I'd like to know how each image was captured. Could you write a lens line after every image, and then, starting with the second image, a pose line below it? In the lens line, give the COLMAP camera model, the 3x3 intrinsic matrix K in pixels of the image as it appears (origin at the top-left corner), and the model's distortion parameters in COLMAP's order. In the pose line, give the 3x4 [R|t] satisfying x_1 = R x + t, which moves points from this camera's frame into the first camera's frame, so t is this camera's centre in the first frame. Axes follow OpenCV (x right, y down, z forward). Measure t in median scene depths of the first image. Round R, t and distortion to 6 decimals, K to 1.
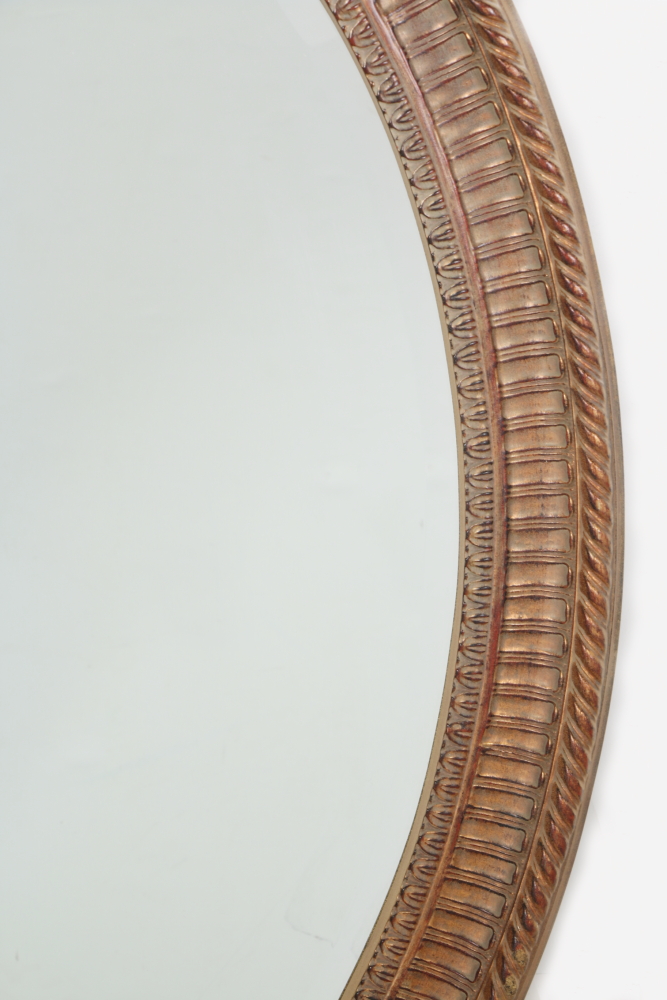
lens RADIAL K [[3216.5, 0, 333.5], [0, 3216.5, 500.0], [0, 0, 1]] dist [0.528297, 0.240071]
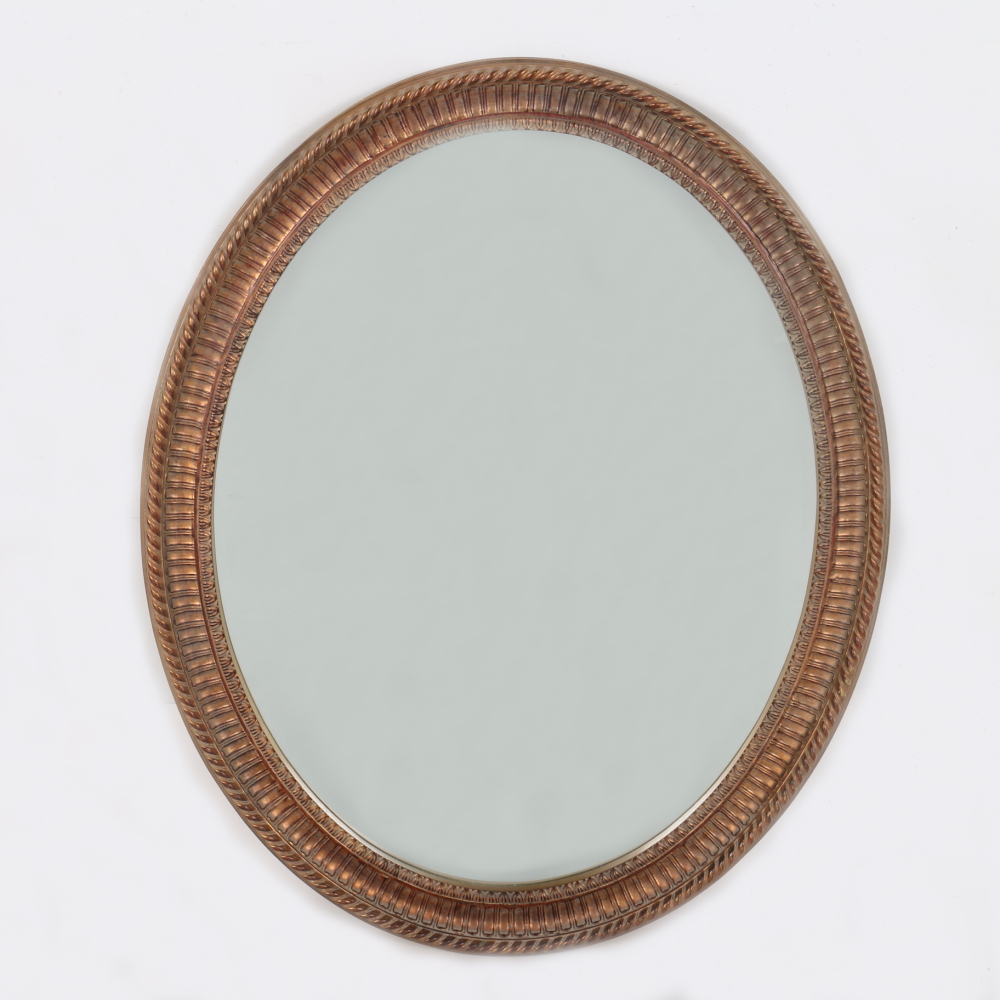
lens RADIAL K [[2499.1, 0, 500.0], [0, 2499.1, 500.0], [0, 0, 1]] dist [0.036058, 0.092282]
pose [[0.993922, -0.039090, -0.102911, -0.001226], [0.040334, 0.999136, 0.010037, -0.004818], [0.102429, -0.014127, 0.994640, -0.765299]]
